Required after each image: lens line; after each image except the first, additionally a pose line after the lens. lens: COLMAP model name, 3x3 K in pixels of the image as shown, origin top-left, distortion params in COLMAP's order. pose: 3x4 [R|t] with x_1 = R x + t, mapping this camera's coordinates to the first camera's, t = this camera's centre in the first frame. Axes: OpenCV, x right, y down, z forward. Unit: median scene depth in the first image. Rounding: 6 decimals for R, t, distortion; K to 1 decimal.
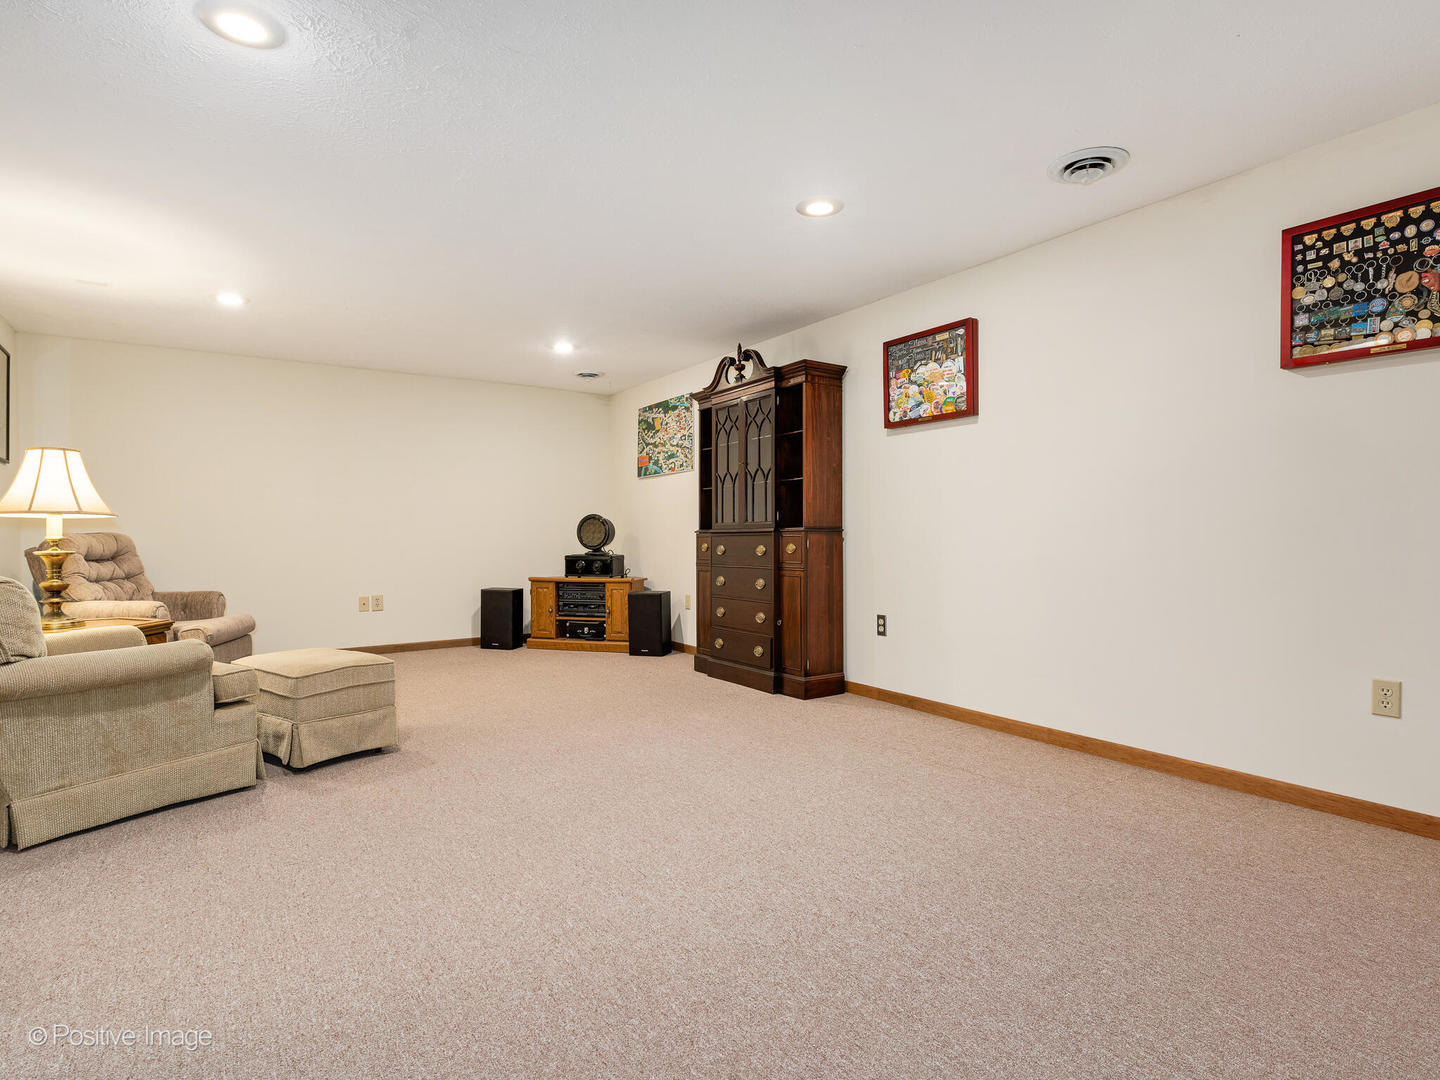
lens RADIAL K [[727.7, 0, 720.0], [0, 727.7, 540.0], [0, 0, 1]] dist [0.001052, 0.000280]
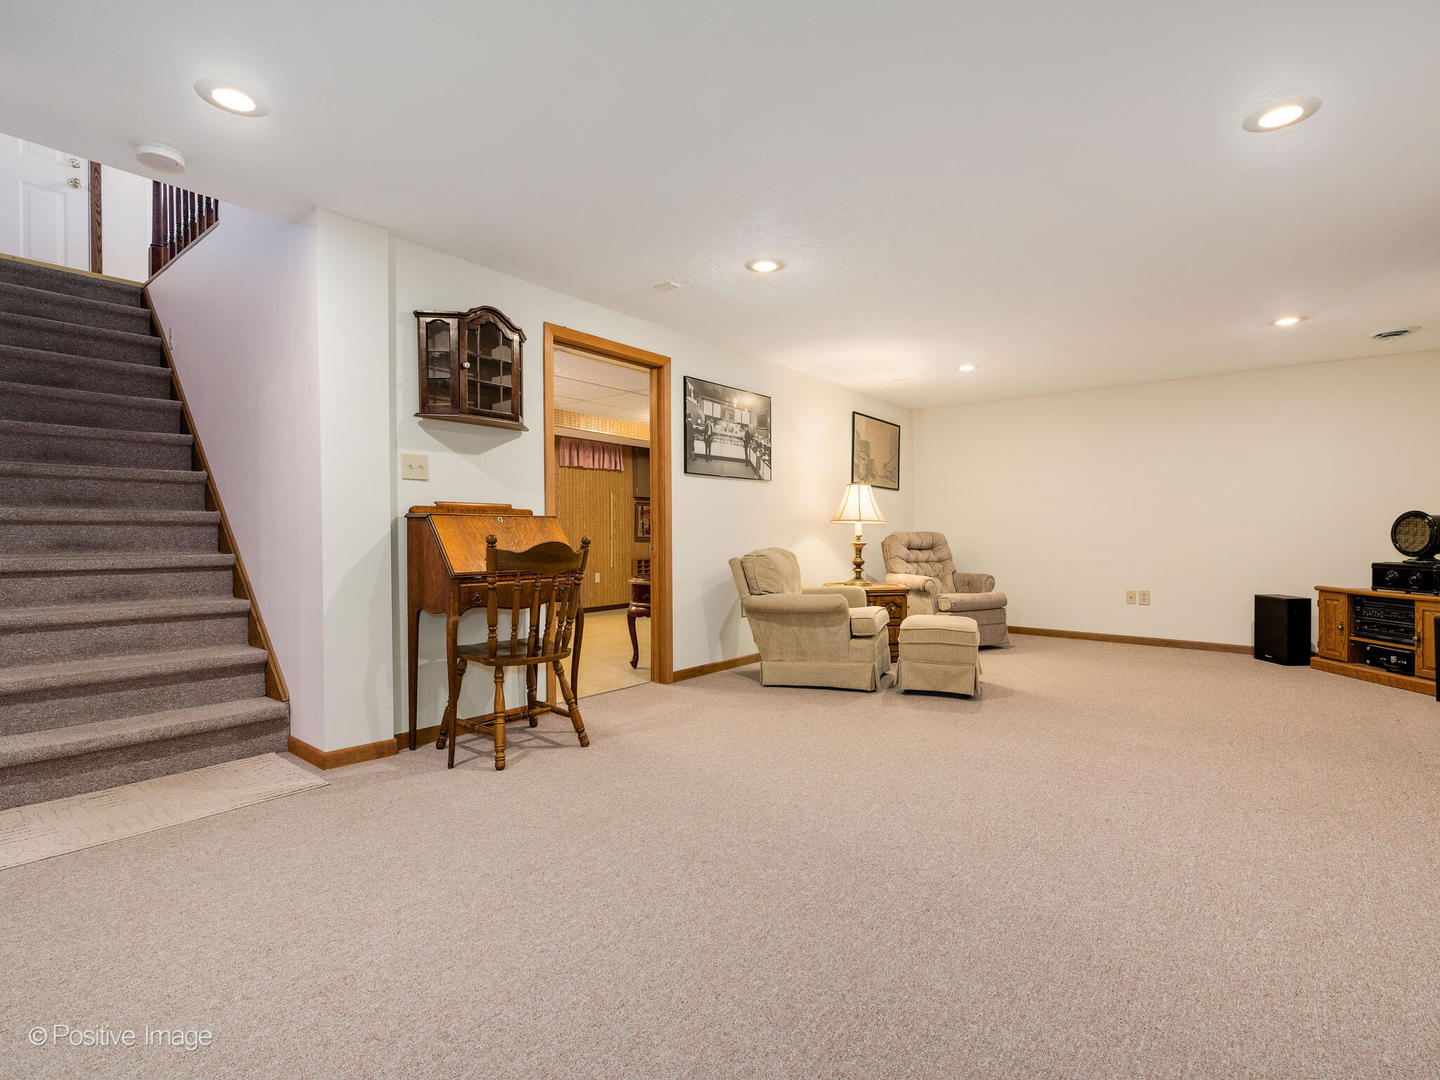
lens RADIAL K [[650.6, 0, 717.9], [0, 650.6, 535.1], [0, 0, 1]] dist [-0.000123, -0.000001]
pose [[0.332196, 0.010973, -0.943146, 0.234050], [-0.014149, 0.999878, 0.006649, -0.003988], [0.943104, 0.011136, 0.332311, 0.080920]]
